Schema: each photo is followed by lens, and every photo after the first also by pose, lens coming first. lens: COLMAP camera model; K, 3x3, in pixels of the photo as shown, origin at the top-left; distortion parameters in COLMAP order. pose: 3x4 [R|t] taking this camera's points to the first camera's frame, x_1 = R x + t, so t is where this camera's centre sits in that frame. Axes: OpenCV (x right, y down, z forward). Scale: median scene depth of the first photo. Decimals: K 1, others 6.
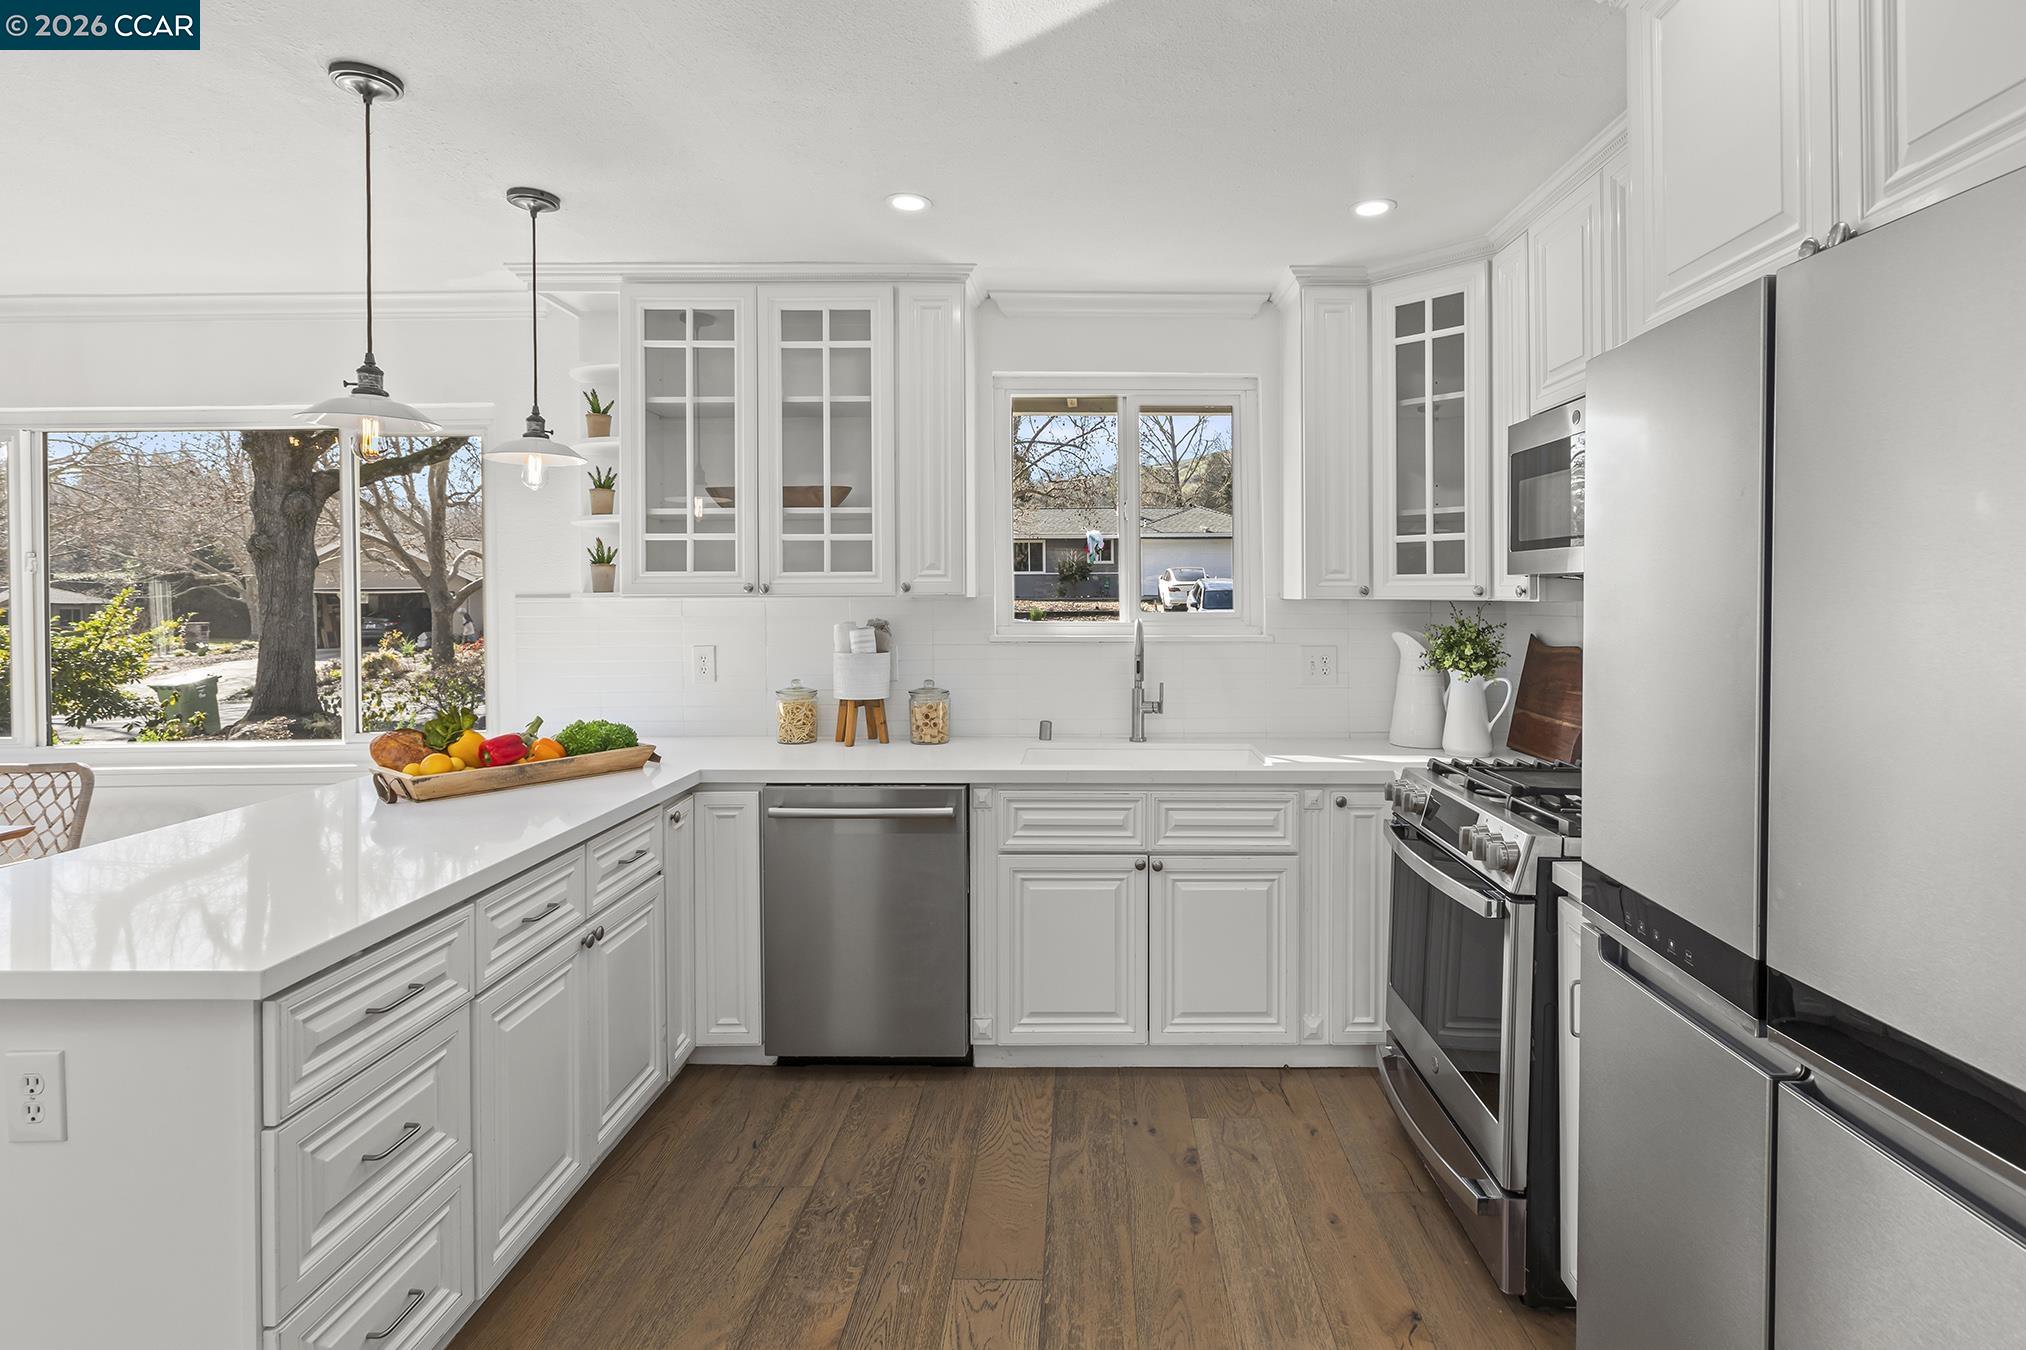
lens RADIAL K [[1016.0, 0, 1084.6], [0, 1016.0, 595.6], [0, 0, 1]] dist [-0.008201, 0.002393]
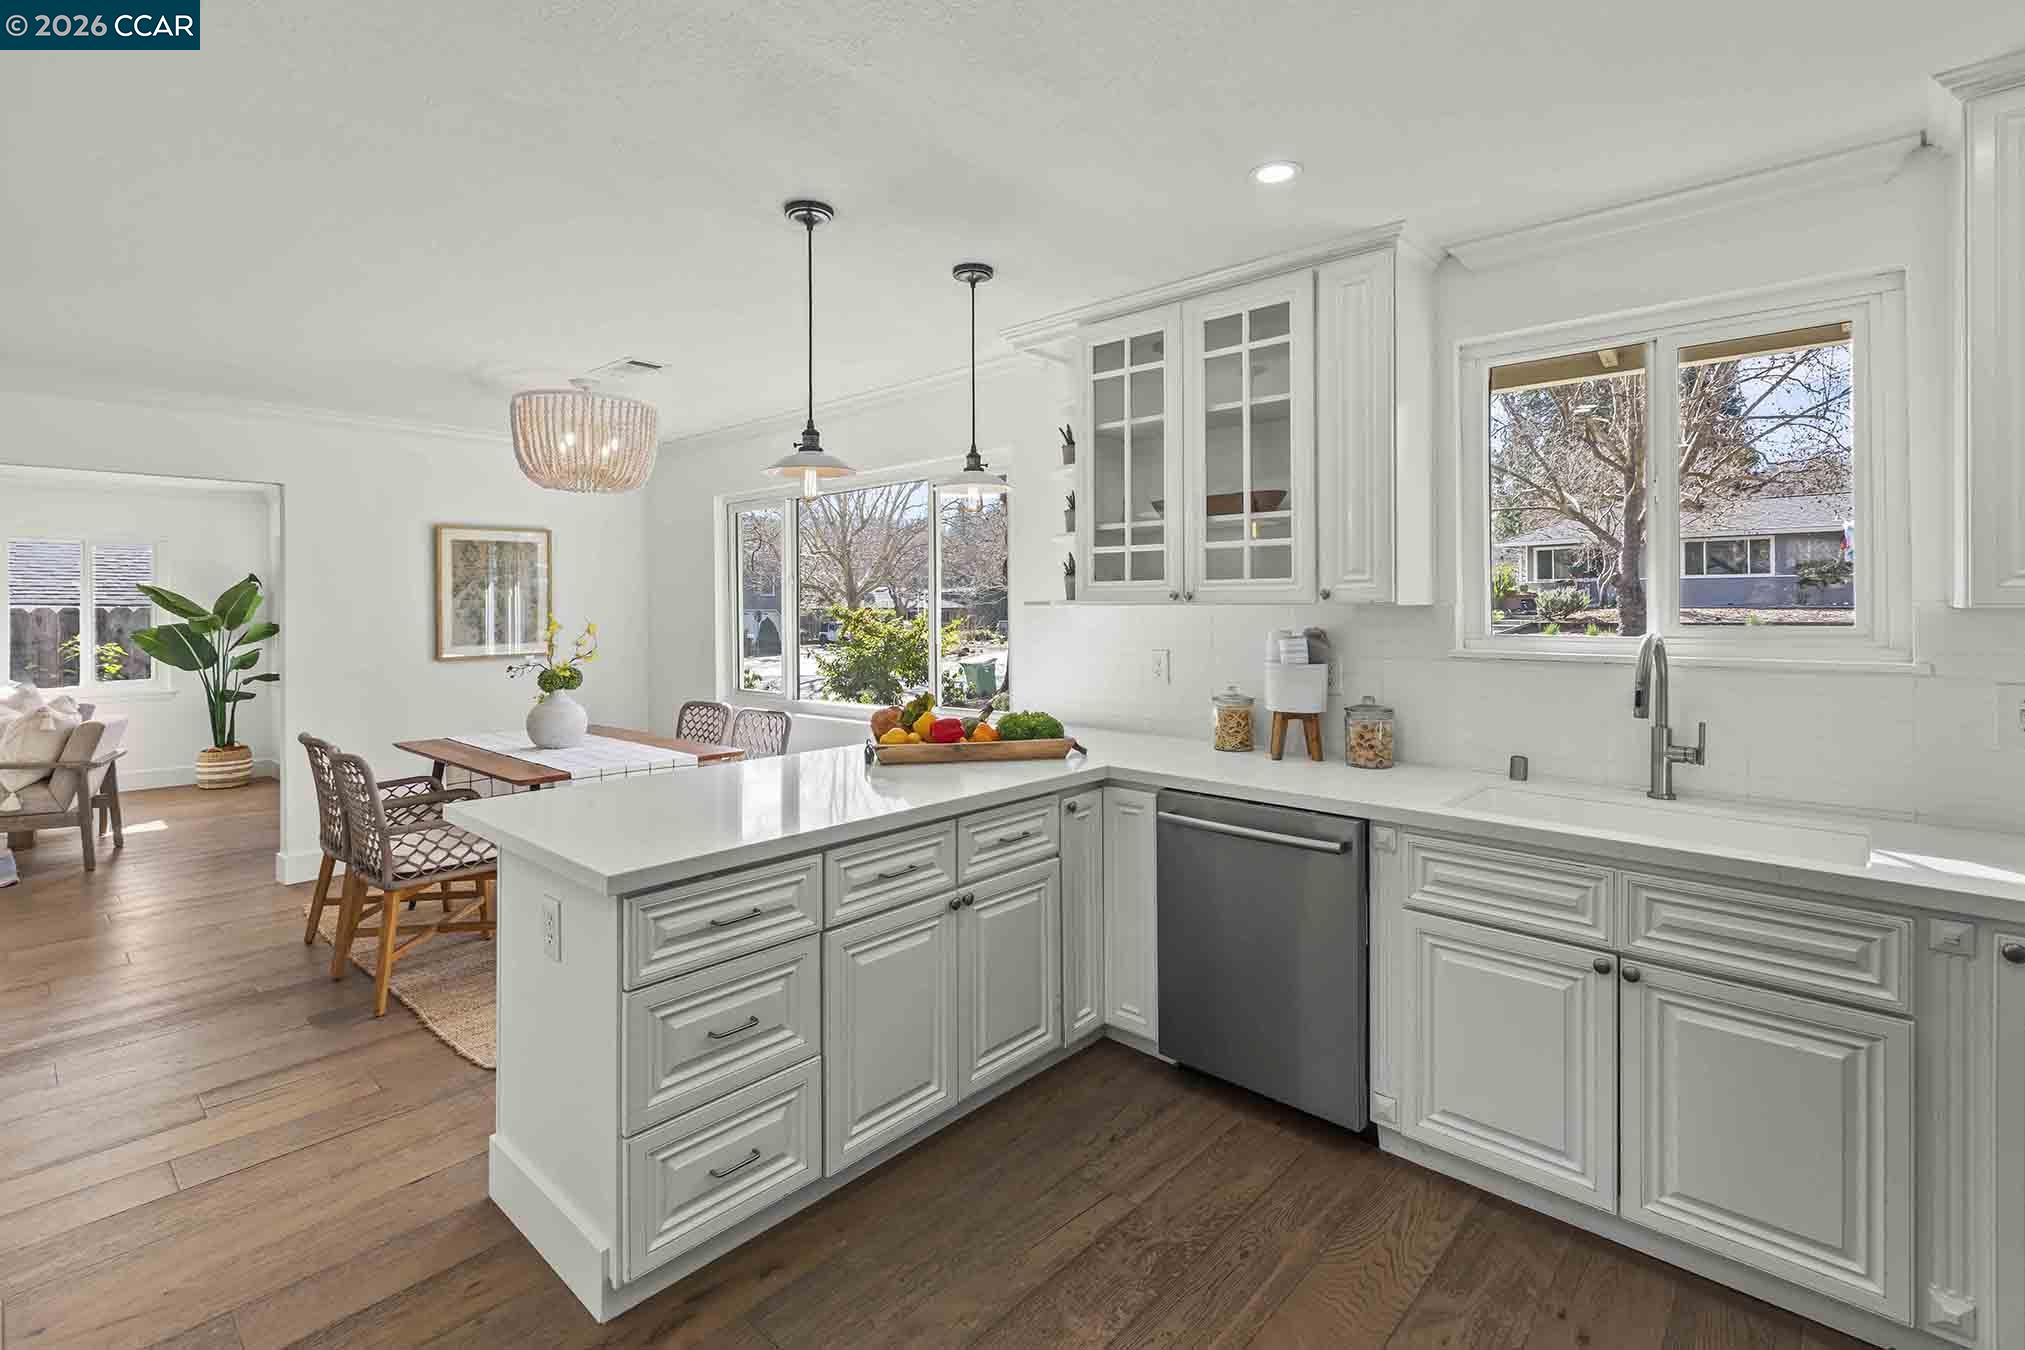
lens RADIAL K [[917.1, 0, 959.0], [0, 917.1, 602.8], [0, 0, 1]] dist [0.001210, -0.000305]
pose [[0.720854, -0.001306, -0.693086, 0.179388], [0.001236, 0.999999, -0.000599, -0.000311], [0.693086, -0.000424, 0.720855, 0.191923]]
